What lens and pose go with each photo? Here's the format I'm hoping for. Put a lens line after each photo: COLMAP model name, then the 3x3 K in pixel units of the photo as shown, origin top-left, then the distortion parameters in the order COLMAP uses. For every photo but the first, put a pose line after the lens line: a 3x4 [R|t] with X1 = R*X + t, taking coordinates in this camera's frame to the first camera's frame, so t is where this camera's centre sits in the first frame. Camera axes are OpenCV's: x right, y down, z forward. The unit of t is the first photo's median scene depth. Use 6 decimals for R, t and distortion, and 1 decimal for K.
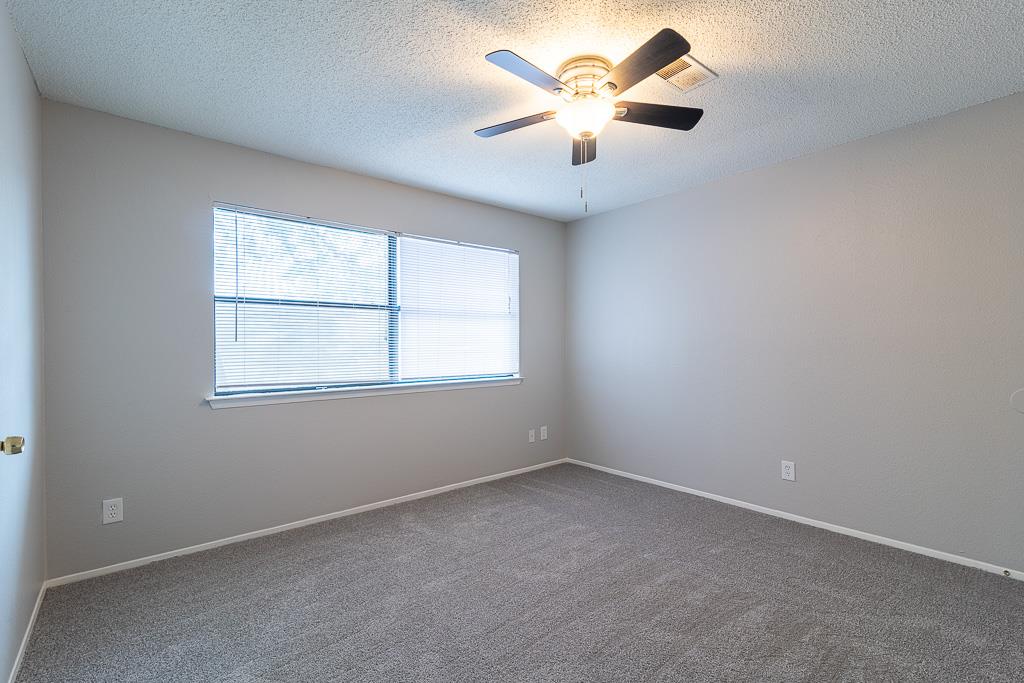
lens RADIAL K [[465.9, 0, 518.3], [0, 465.9, 345.4], [0, 0, 1]] dist [0.015581, -0.000649]
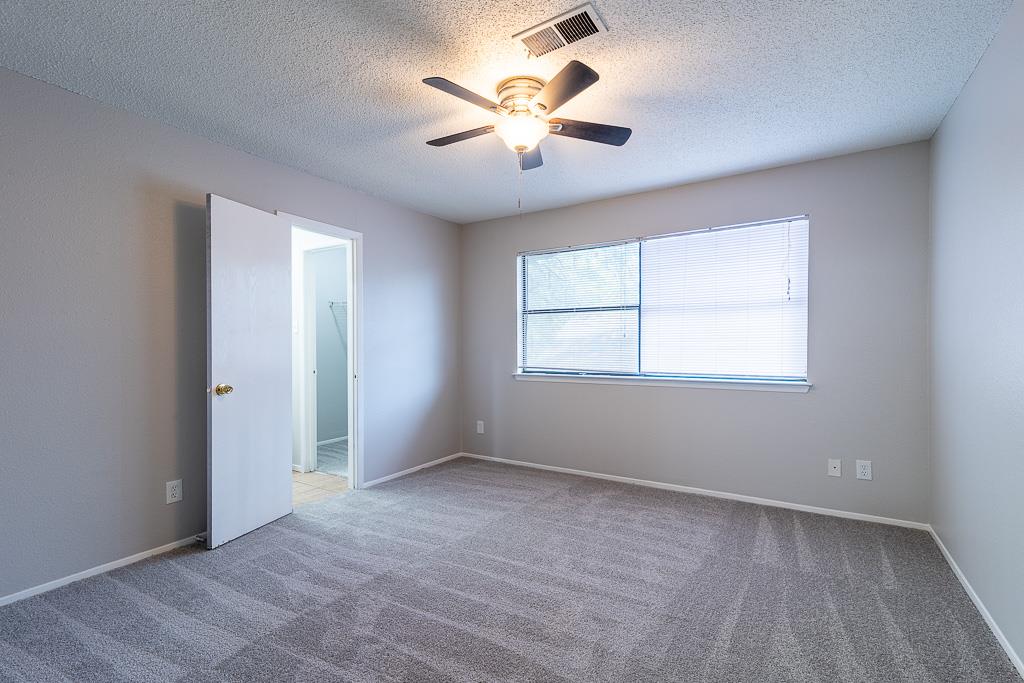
lens RADIAL K [[465.9, 0, 518.3], [0, 465.9, 345.4], [0, 0, 1]] dist [0.015581, -0.000649]
pose [[0.307044, -0.007922, -0.951662, 0.687019], [-0.011115, 0.999867, -0.011910, 0.026355], [0.951631, 0.014234, 0.306915, 0.390864]]
